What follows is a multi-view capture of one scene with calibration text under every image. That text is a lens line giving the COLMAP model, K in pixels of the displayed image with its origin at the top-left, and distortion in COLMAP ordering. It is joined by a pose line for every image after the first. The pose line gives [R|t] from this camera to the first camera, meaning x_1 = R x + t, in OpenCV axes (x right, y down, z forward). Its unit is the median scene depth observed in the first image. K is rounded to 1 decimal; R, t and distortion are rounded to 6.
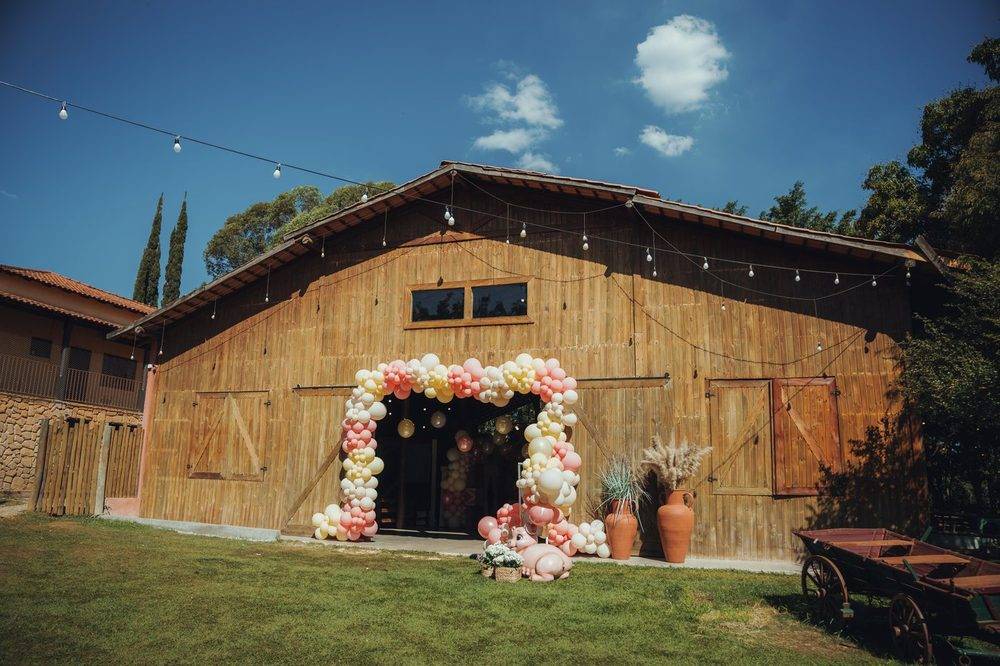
lens RADIAL K [[765.5, 0, 499.9], [0, 765.5, 303.1], [0, 0, 1]] dist [0.048518, 0.001486]
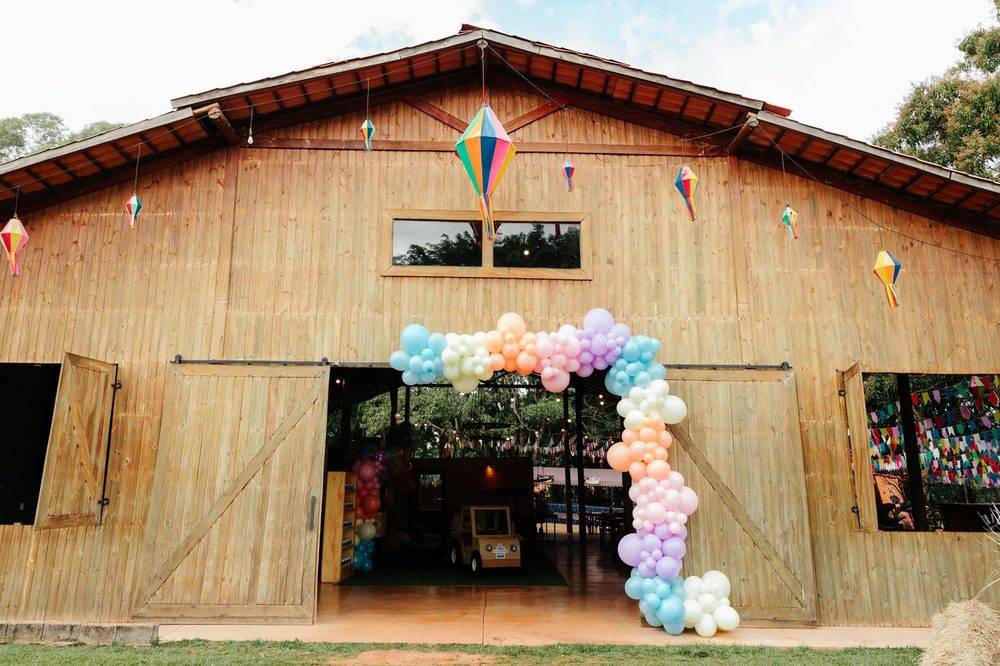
lens RADIAL K [[765.5, 0, 499.9], [0, 765.5, 303.1], [0, 0, 1]] dist [0.048518, 0.001486]
pose [[0.926324, 0.082136, 0.367664, -0.266369], [-0.071061, 0.996519, -0.043584, 0.077679], [-0.369965, 0.014247, 0.928937, 0.380546]]
